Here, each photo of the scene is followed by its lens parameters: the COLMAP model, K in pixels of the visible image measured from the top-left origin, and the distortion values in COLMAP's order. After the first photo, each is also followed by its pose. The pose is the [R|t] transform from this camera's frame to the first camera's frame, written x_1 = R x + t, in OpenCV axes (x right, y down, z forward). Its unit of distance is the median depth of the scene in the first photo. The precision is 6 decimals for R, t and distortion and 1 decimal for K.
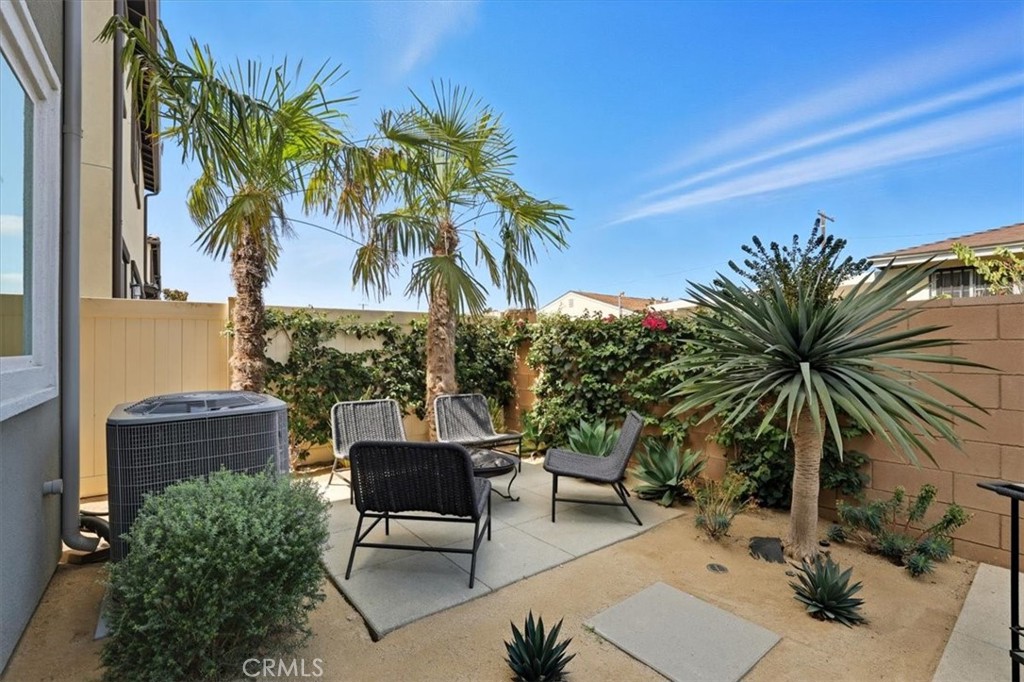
lens RADIAL K [[443.4, 0, 513.2], [0, 443.4, 346.7], [0, 0, 1]] dist [-0.014379, 0.001644]
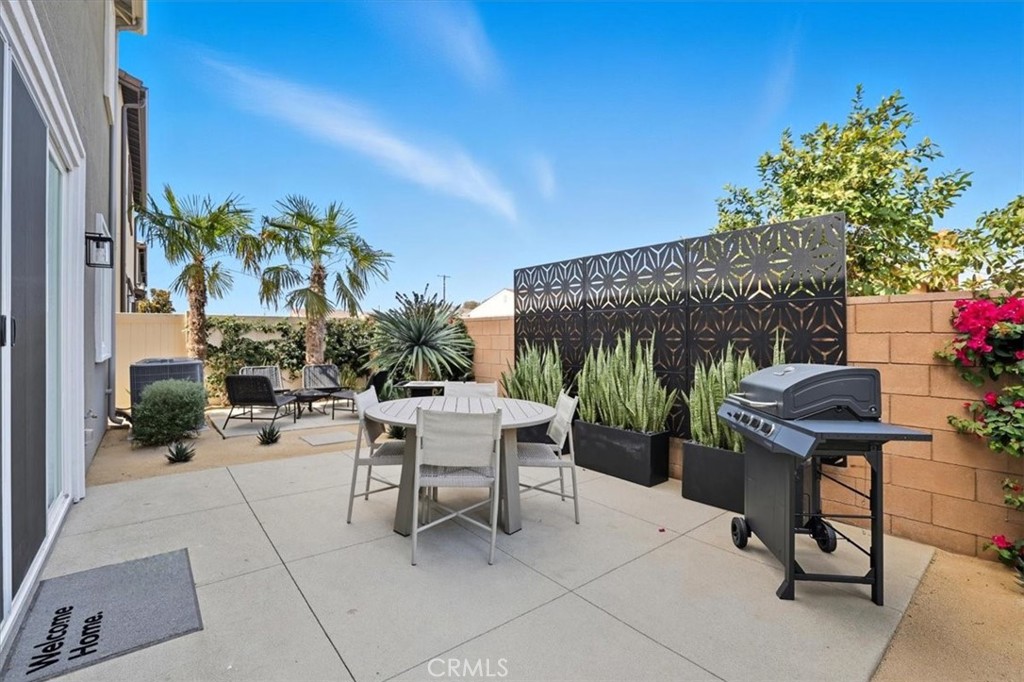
lens RADIAL K [[443.4, 0, 510.1], [0, 443.4, 335.5], [0, 0, 1]] dist [-0.014379, 0.001644]
pose [[0.999885, 0.000980, 0.015113, 0.632943], [-0.000958, 0.999998, -0.001447, -0.007330], [-0.015115, 0.001432, 0.999885, -0.803312]]
